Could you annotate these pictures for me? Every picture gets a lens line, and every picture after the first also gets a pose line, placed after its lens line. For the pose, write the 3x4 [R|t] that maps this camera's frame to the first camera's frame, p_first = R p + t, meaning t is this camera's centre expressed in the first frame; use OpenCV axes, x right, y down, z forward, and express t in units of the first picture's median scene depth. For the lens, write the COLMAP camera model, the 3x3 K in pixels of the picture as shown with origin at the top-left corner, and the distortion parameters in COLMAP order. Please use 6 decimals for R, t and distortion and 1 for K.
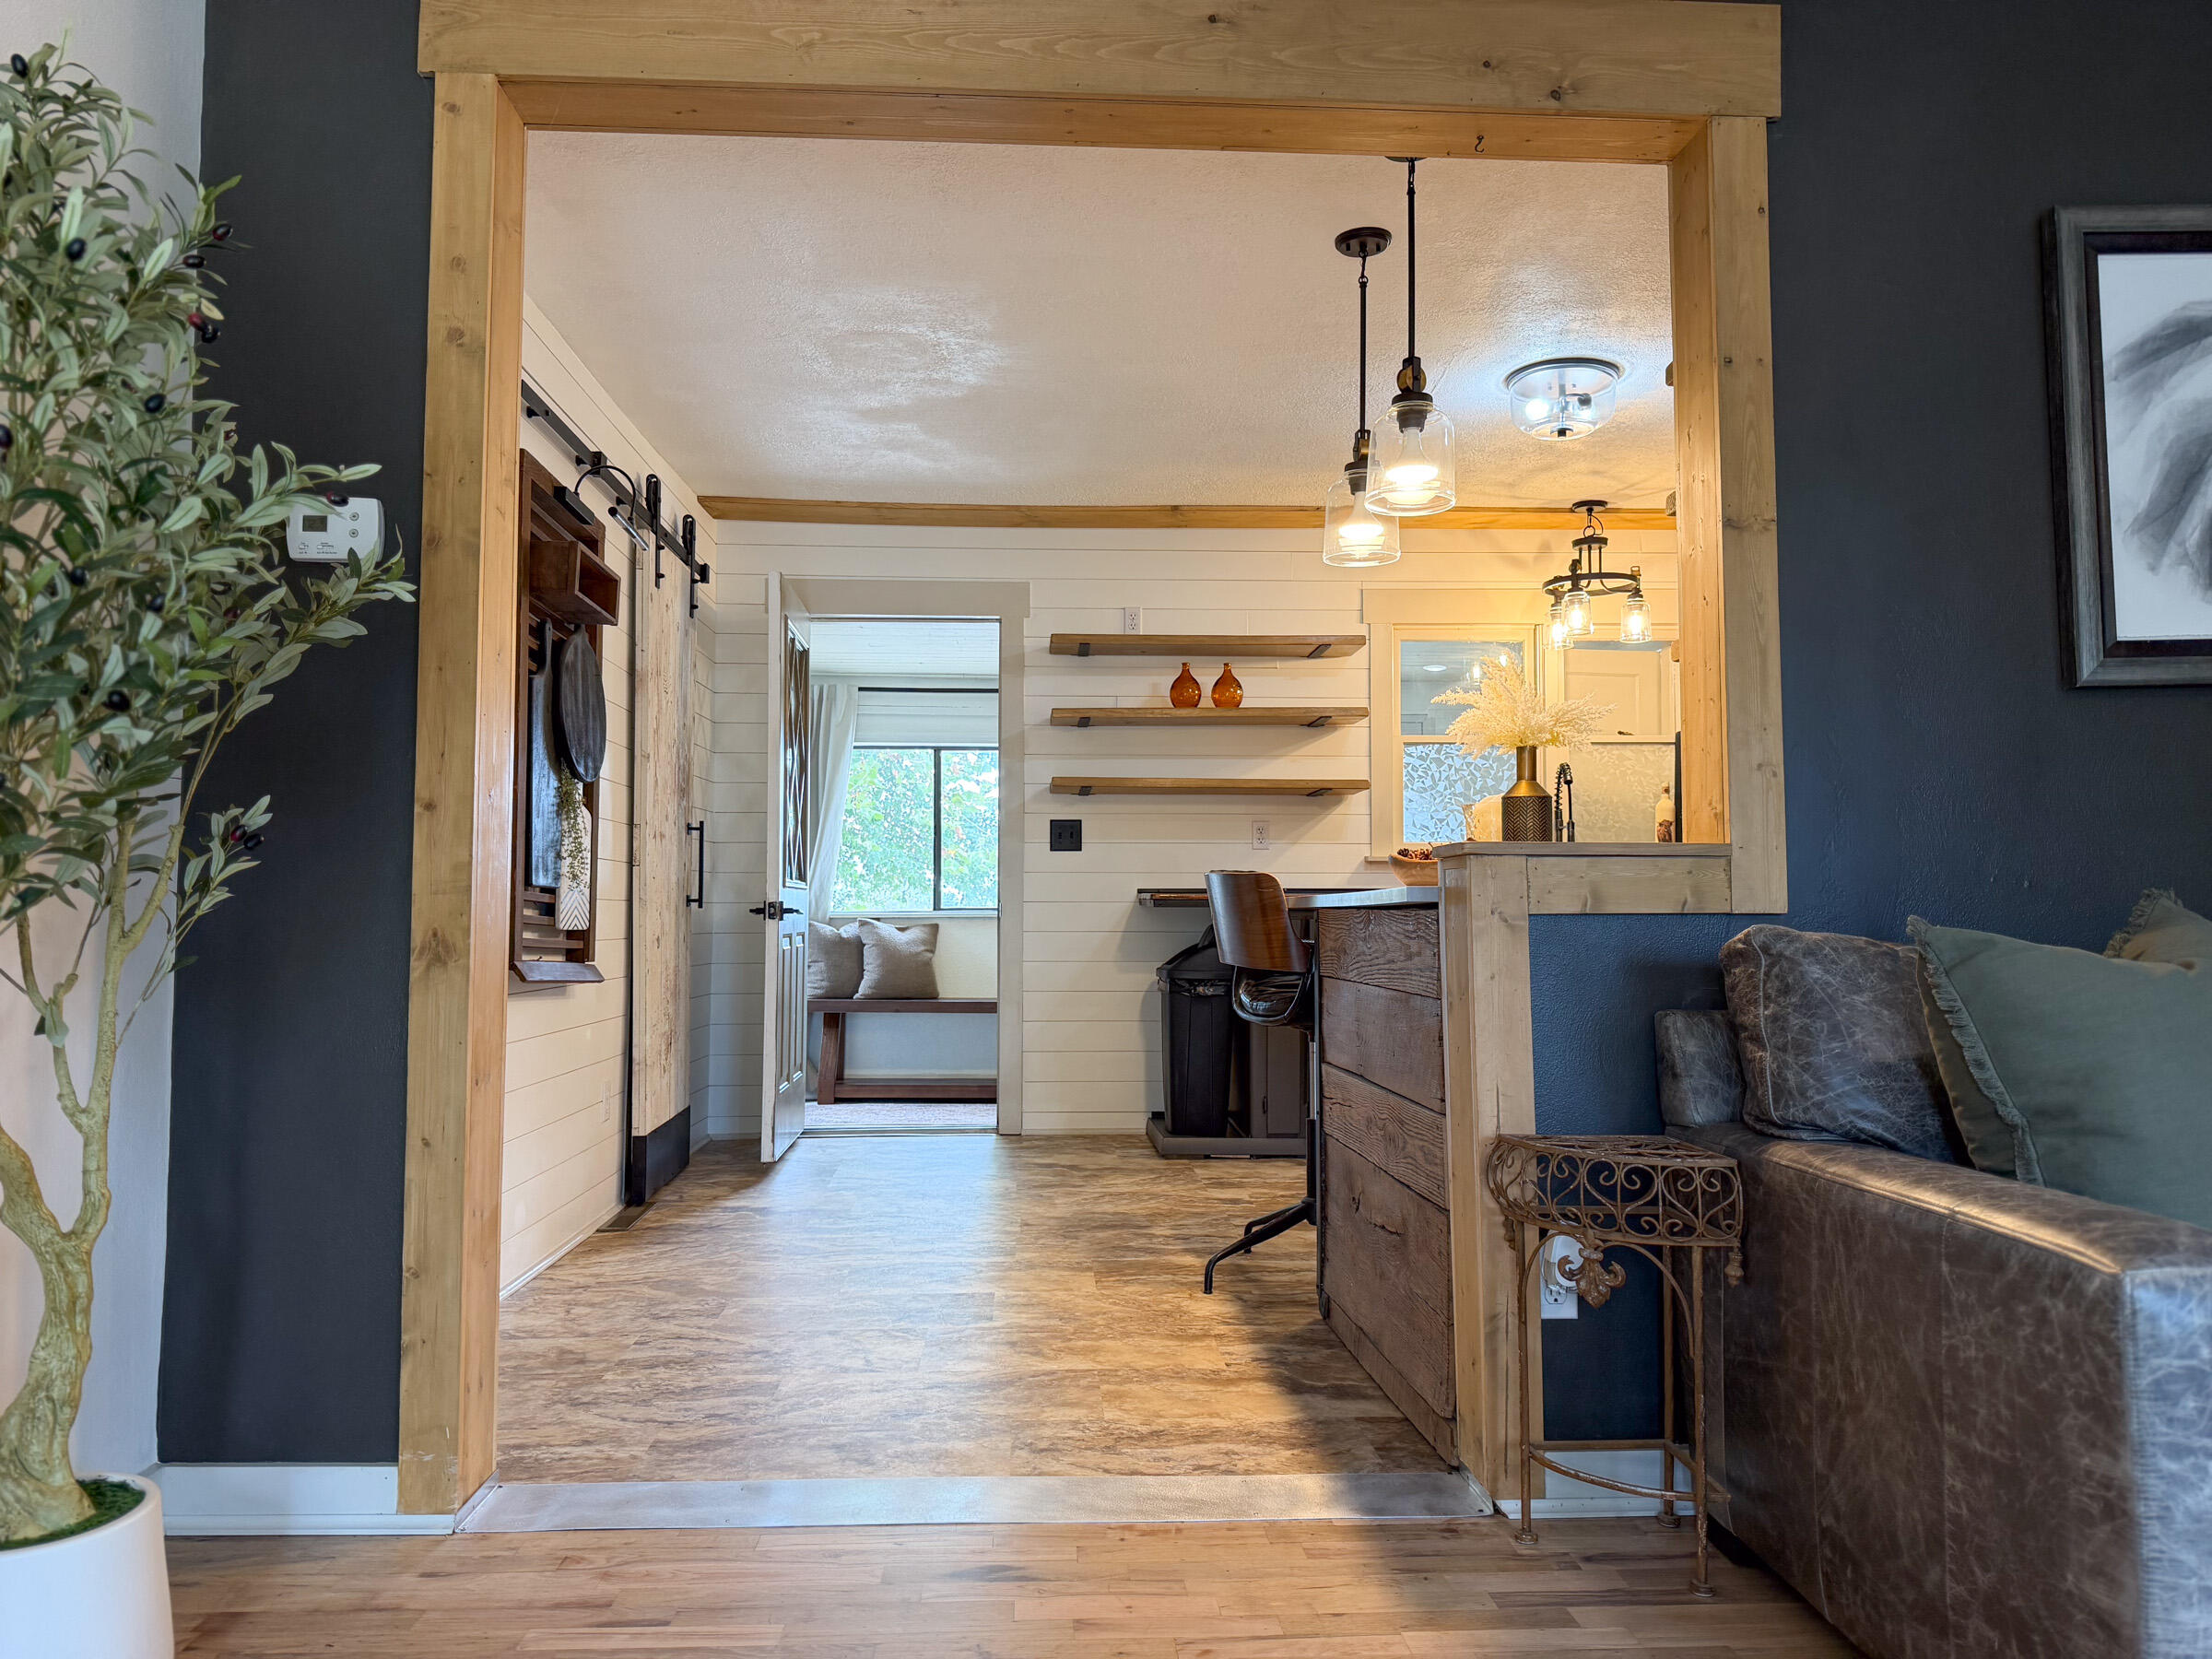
lens RADIAL K [[1549.3, 0, 1107.2], [0, 1549.3, 836.4], [0, 0, 1]] dist [0.052163, -0.075592]
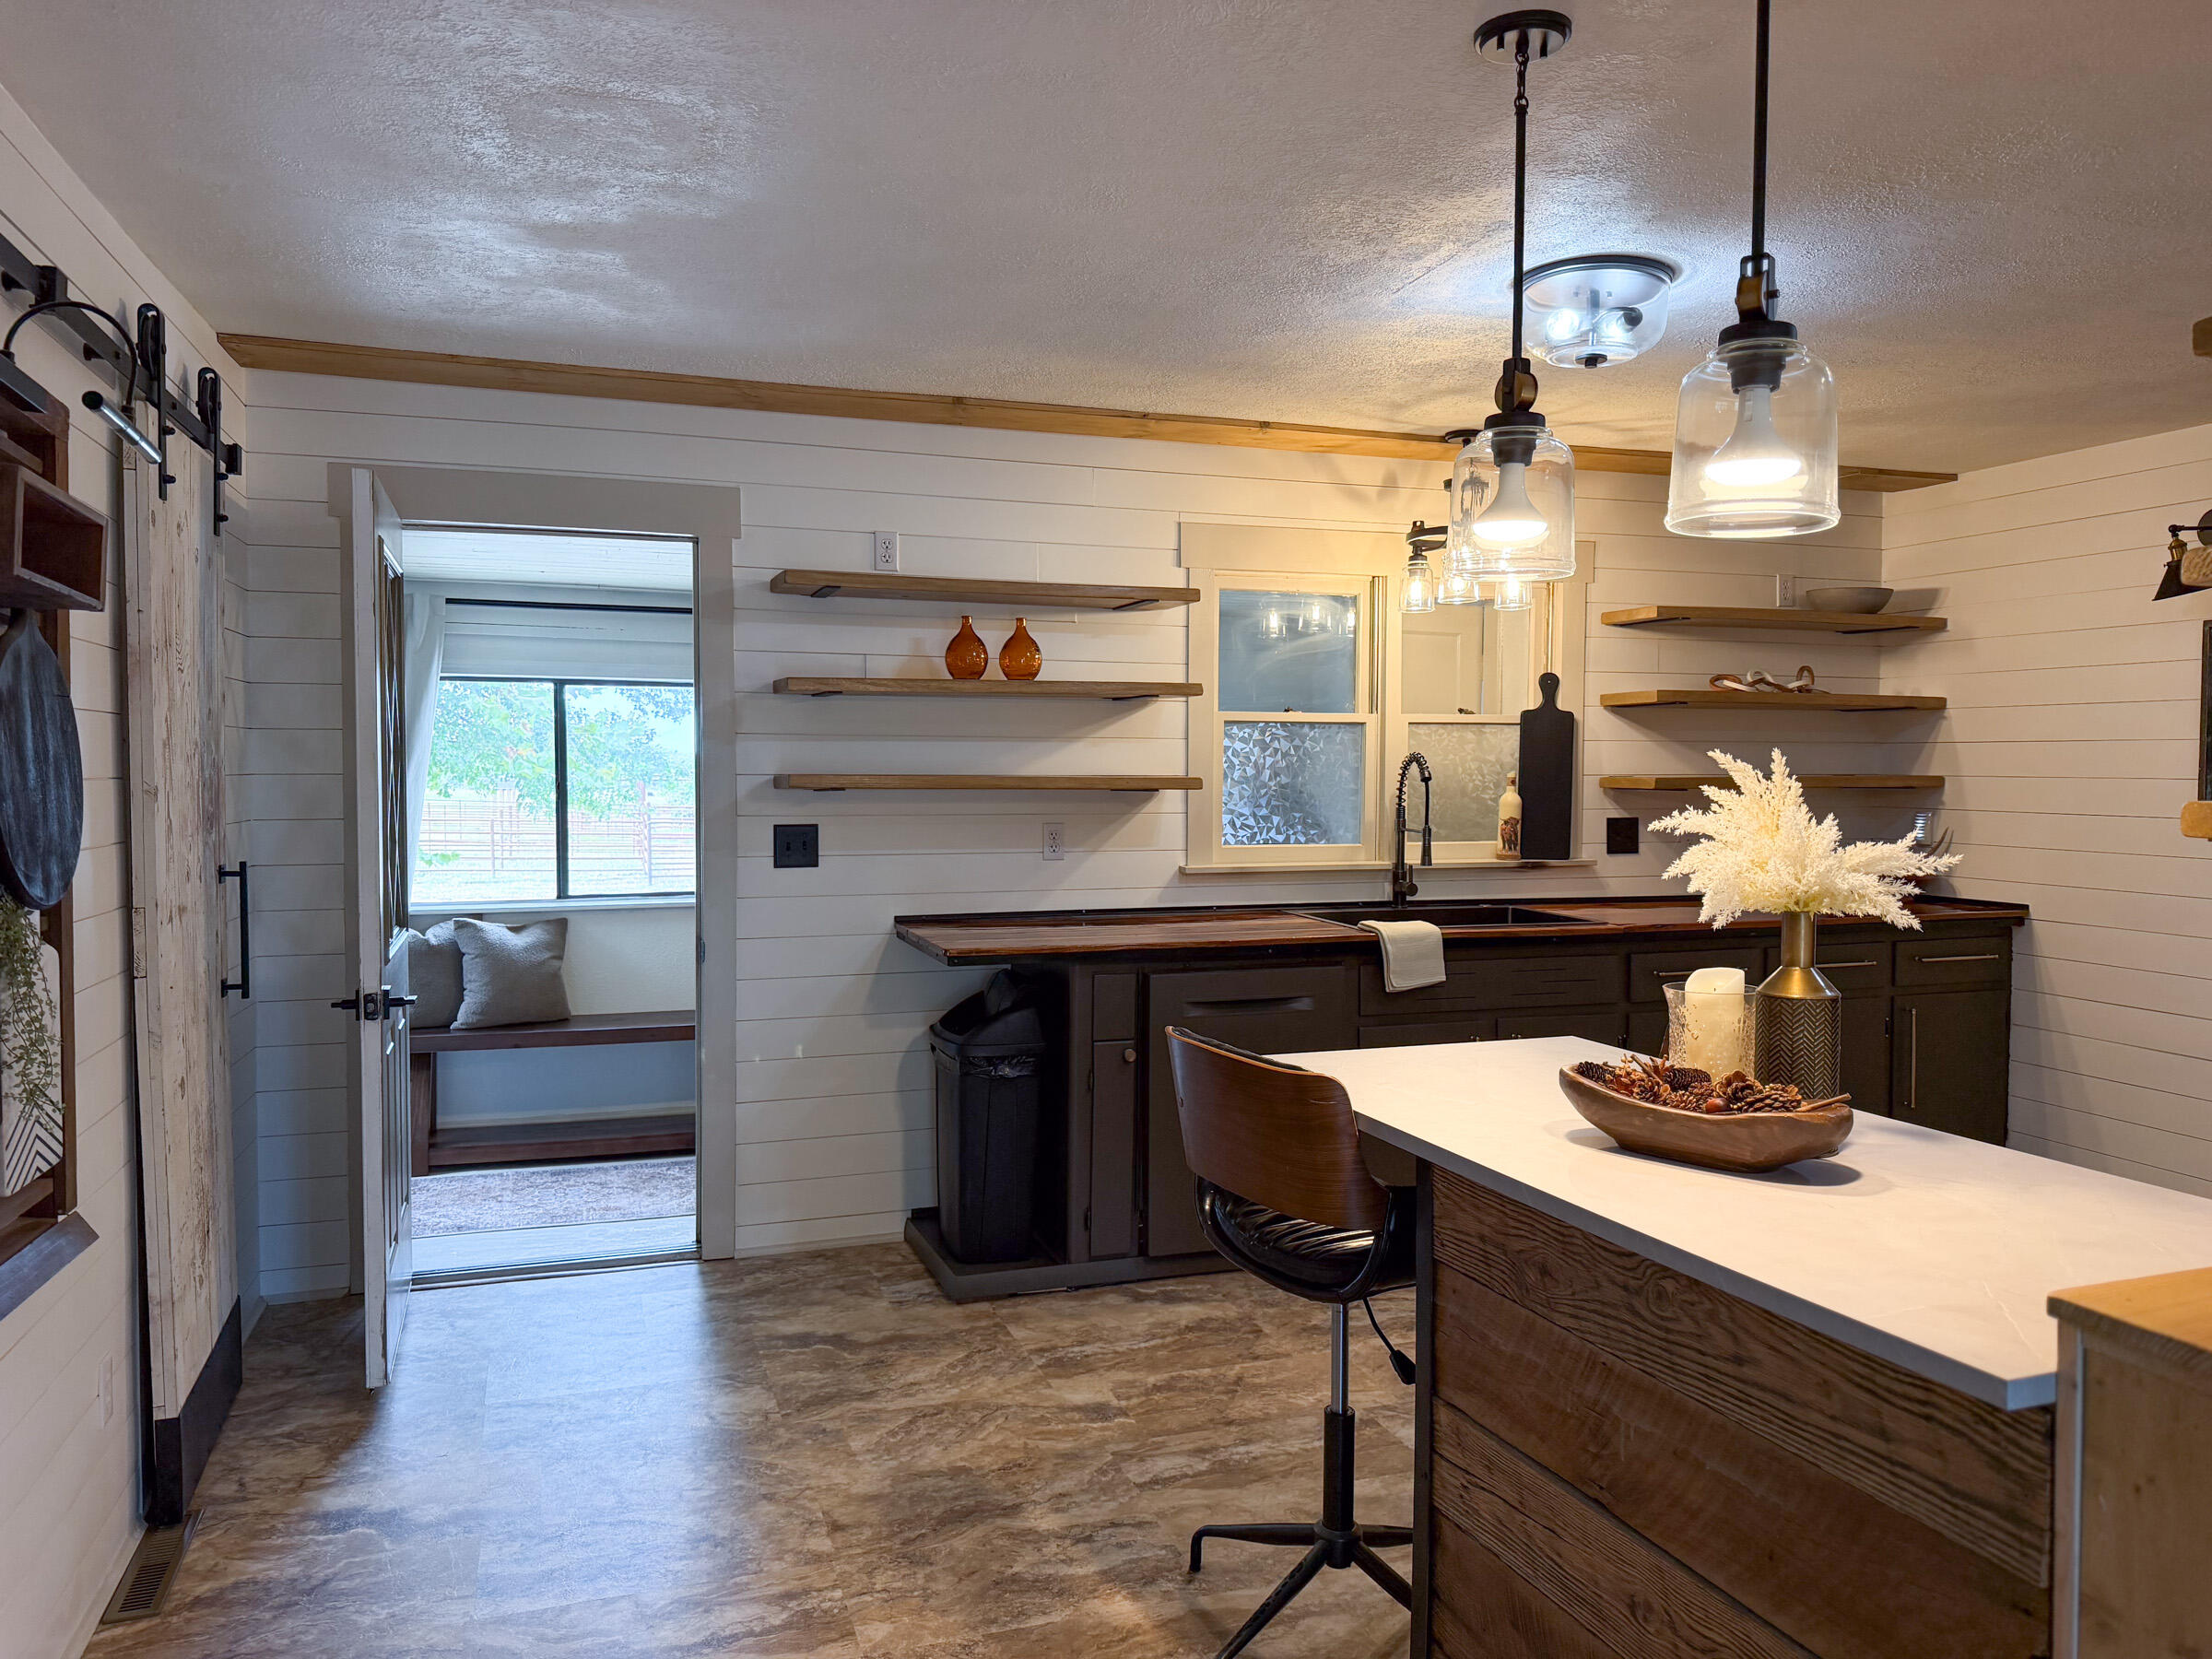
lens RADIAL K [[1549.3, 0, 1106.0], [0, 1549.3, 823.9], [0, 0, 1]] dist [0.052163, -0.075592]
pose [[0.958263, -0.007884, 0.285779, -0.106583], [-0.017657, 0.996079, 0.086689, -0.086492], [-0.285342, -0.088117, 0.954366, 0.295812]]
